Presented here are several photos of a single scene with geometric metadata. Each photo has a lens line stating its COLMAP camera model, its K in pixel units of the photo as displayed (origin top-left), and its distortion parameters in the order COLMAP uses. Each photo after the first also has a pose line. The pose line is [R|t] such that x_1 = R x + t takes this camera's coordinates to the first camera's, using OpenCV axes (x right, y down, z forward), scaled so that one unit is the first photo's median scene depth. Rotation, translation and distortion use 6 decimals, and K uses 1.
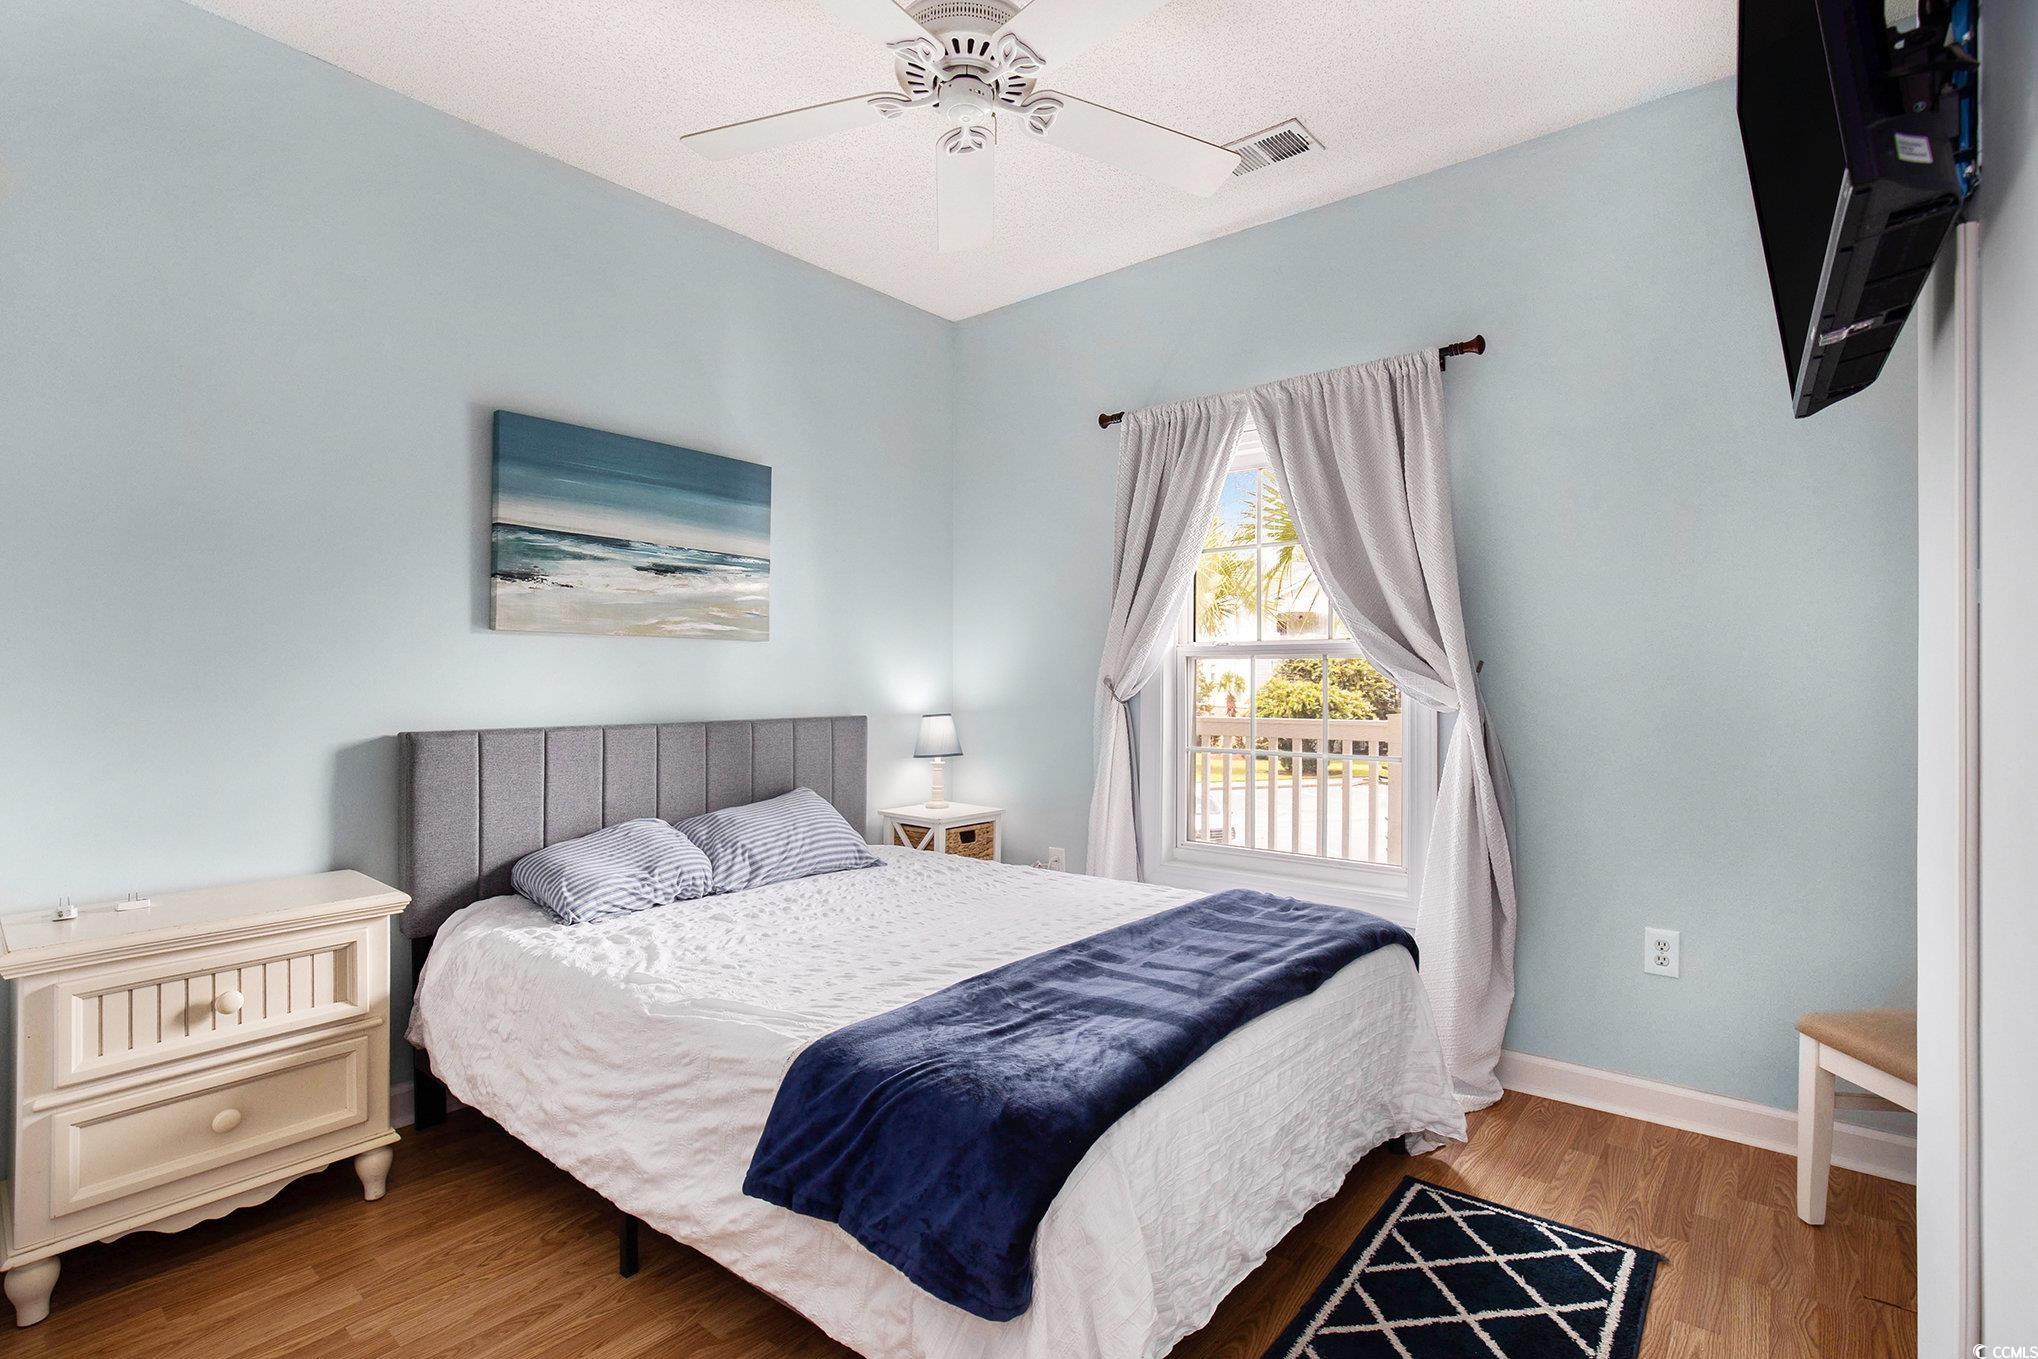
lens RADIAL K [[948.7, 0, 1015.9], [0, 948.7, 701.5], [0, 0, 1]] dist [-0.013966, 0.005504]
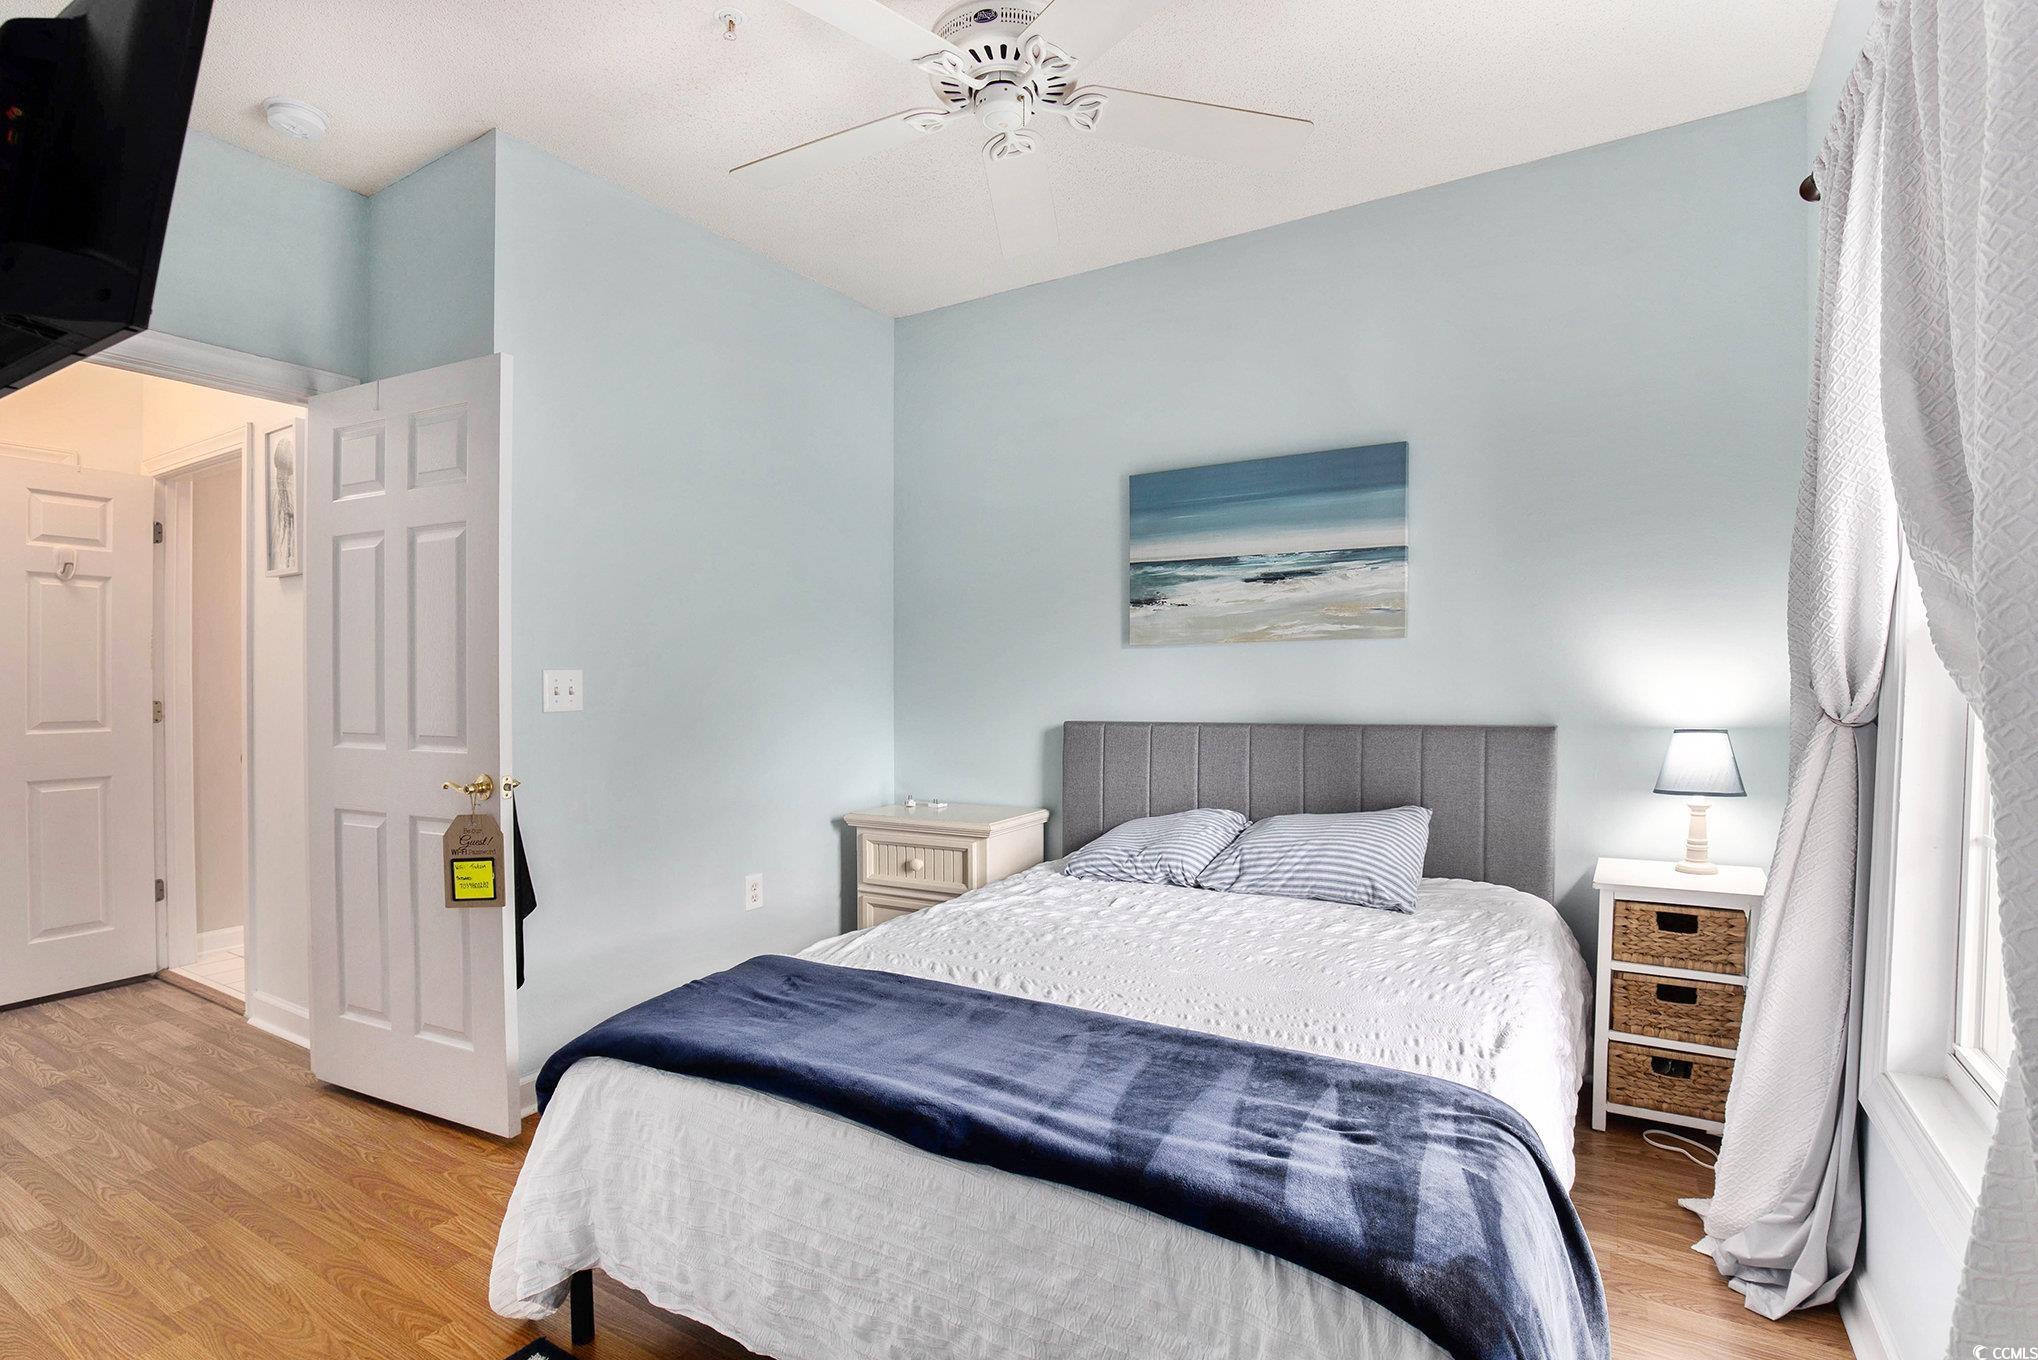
lens RADIAL K [[944.4, 0, 1050.2], [0, 944.4, 688.0], [0, 0, 1]] dist [-0.026208, 0.000977]
pose [[0.173290, 0.020449, -0.984659, 0.675335], [-0.001601, 0.999789, 0.020481, -0.041505], [0.984870, -0.001973, 0.173286, 0.630469]]
